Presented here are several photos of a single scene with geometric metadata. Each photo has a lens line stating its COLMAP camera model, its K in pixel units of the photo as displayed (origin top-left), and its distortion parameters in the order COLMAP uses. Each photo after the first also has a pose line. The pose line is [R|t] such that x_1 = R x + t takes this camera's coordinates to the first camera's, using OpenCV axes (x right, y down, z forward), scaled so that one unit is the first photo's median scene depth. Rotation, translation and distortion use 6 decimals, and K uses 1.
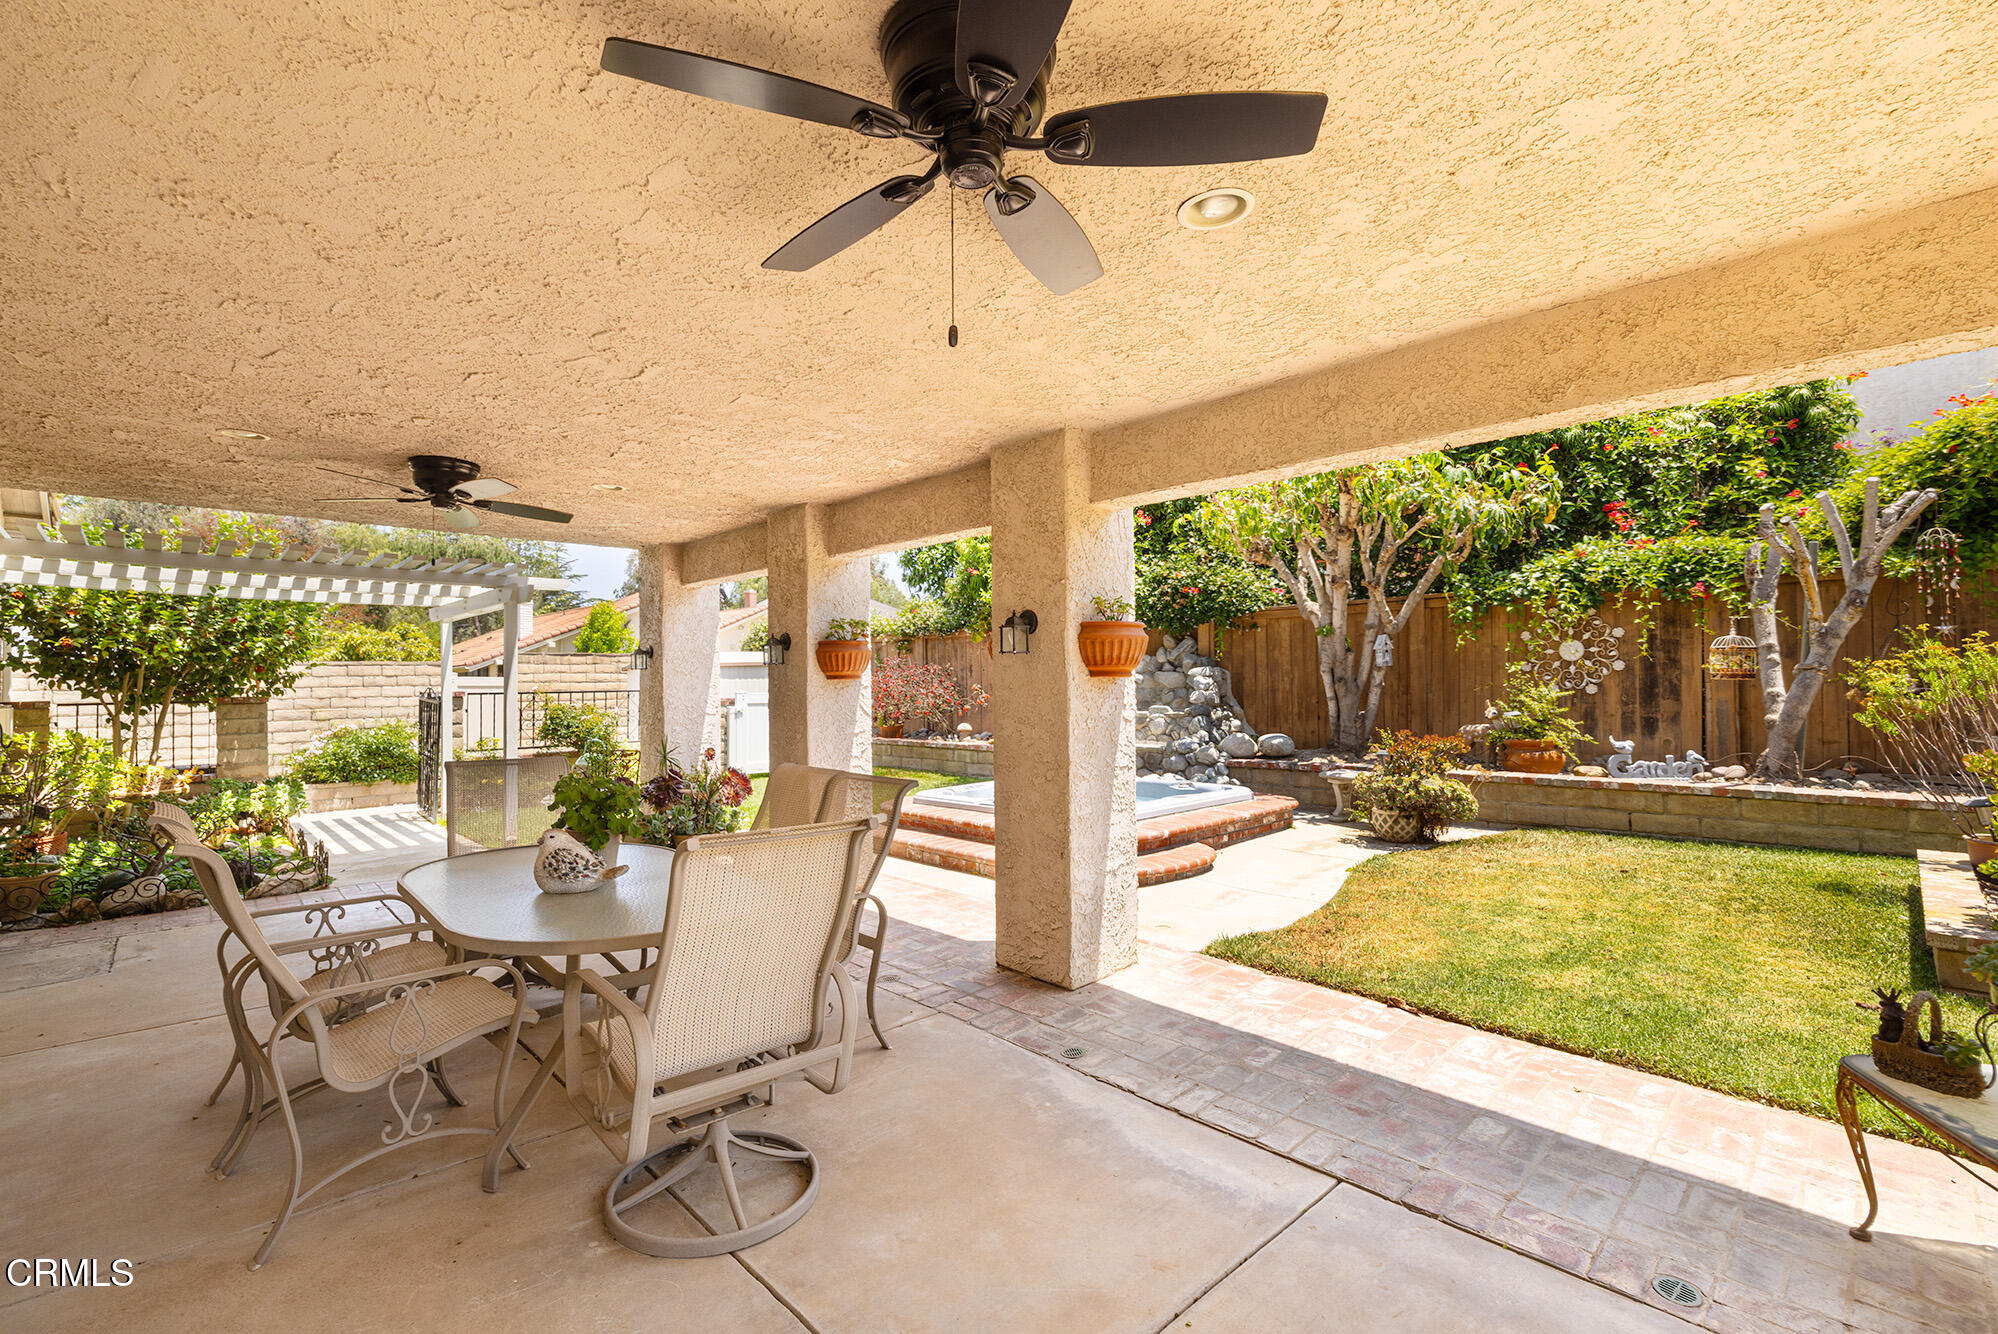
lens RADIAL K [[870.1, 0, 983.0], [0, 870.1, 660.3], [0, 0, 1]] dist [-0.003169, -0.000209]
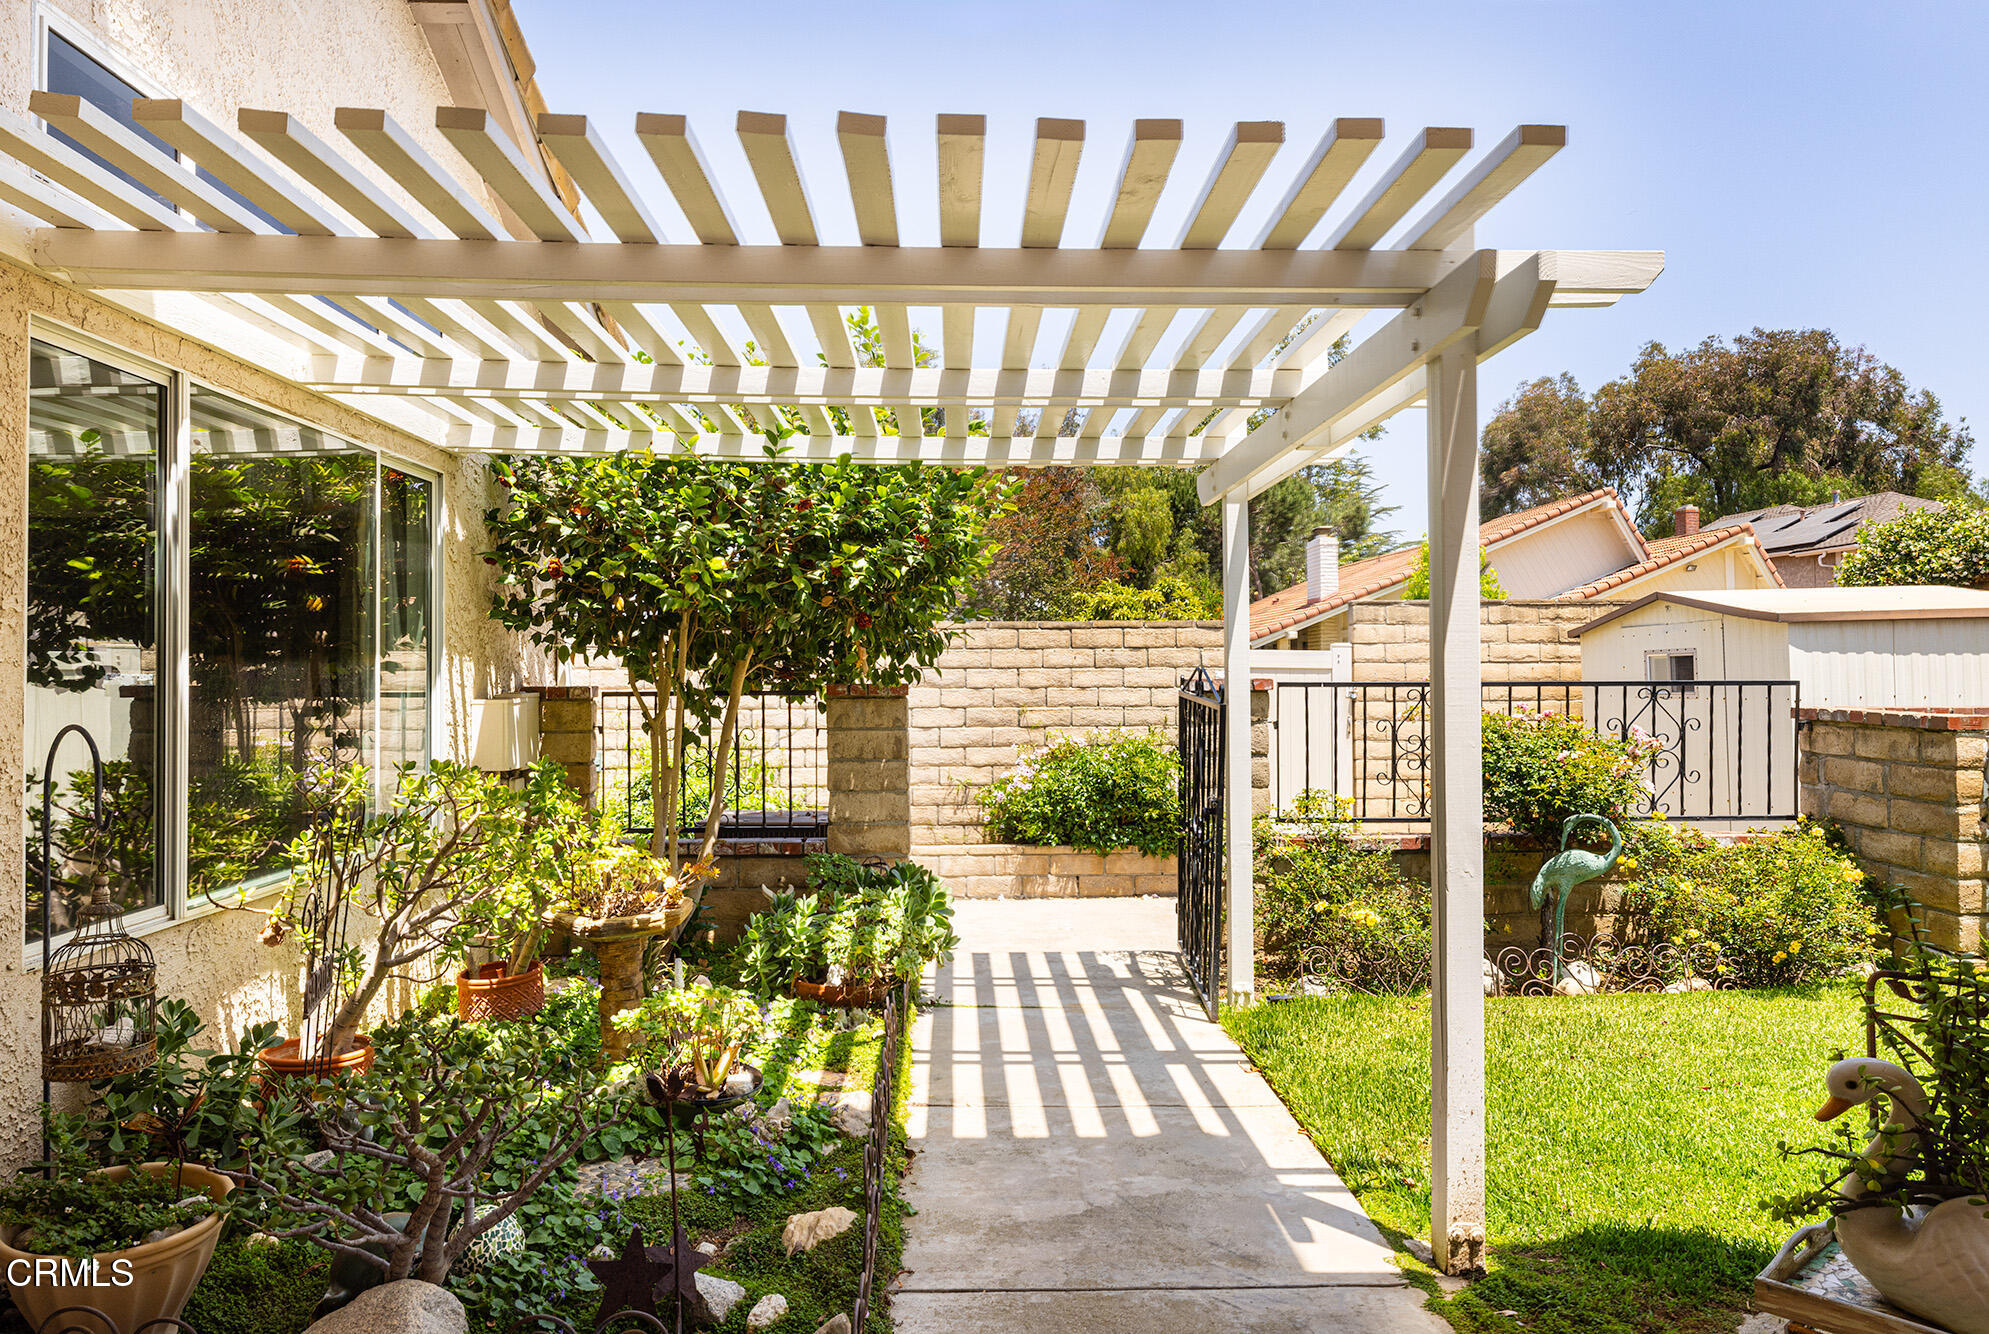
lens RADIAL K [[1194.0, 0, 993.1], [0, 1194.0, 666.3], [0, 0, 1]] dist [-0.022134, 0.000296]
pose [[0.738967, 0.005788, -0.673717, -0.273066], [0.009511, 0.999774, 0.019021, 0.015563], [0.673675, -0.020463, 0.738744, 0.428987]]
